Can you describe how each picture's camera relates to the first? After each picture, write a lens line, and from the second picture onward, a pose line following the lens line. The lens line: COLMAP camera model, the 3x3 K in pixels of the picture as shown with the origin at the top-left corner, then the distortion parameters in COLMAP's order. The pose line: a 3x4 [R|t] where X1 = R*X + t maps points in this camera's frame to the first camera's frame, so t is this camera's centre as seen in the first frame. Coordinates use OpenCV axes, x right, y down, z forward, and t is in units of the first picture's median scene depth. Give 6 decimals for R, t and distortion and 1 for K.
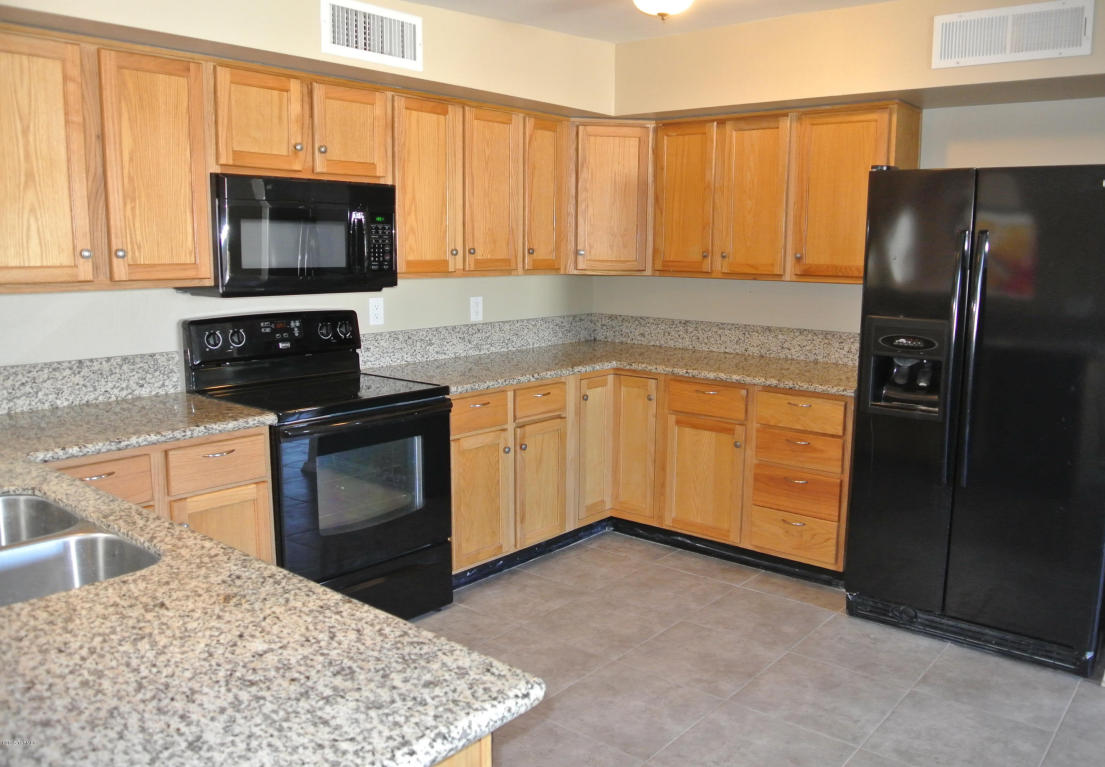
lens RADIAL K [[901.1, 0, 553.6], [0, 901.1, 383.7], [0, 0, 1]] dist [-0.065941, 0.007266]
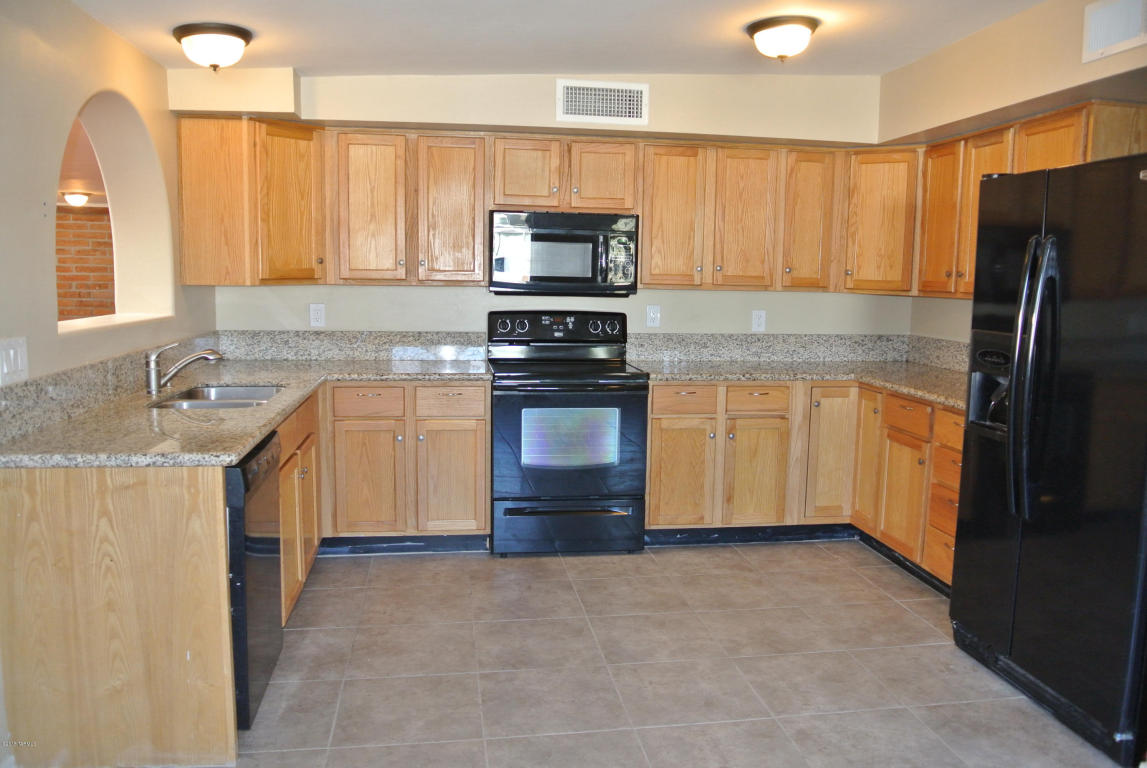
lens RADIAL K [[888.9, 0, 574.4], [0, 888.9, 382.5], [0, 0, 1]] dist [-0.067942, 0.002121]
pose [[0.737359, 0.083824, -0.670279, 0.603535], [-0.115032, 0.993359, -0.002316, 0.028916], [0.665634, 0.078811, 0.742105, 0.016535]]
